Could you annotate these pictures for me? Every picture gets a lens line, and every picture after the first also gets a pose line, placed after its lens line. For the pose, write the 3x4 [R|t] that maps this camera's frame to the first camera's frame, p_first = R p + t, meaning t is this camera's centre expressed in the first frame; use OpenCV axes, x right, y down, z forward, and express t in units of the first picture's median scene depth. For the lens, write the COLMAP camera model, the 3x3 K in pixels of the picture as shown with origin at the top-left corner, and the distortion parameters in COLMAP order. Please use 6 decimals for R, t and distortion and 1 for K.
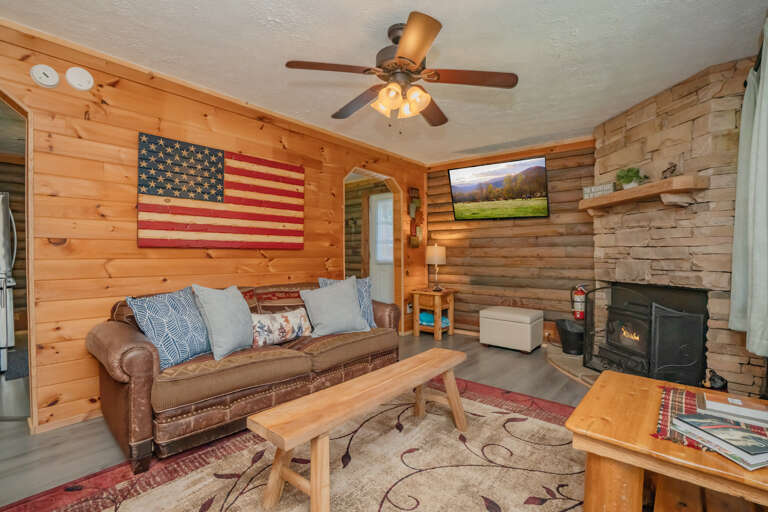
lens RADIAL K [[376.6, 0, 383.0], [0, 376.6, 251.7], [0, 0, 1]] dist [0.001812, 0.000261]
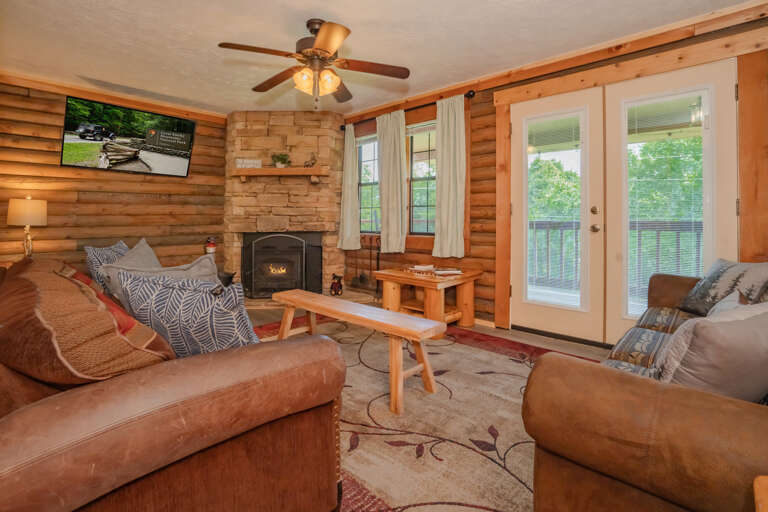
lens RADIAL K [[376.9, 0, 383.3], [0, 376.9, 218.9], [0, 0, 1]] dist [-0.001667, -0.000139]
pose [[0.035277, -0.001603, 0.999376, -0.746359], [-0.001696, 0.999997, 0.001663, 0.029169], [-0.999376, -0.001753, 0.035274, 0.505803]]
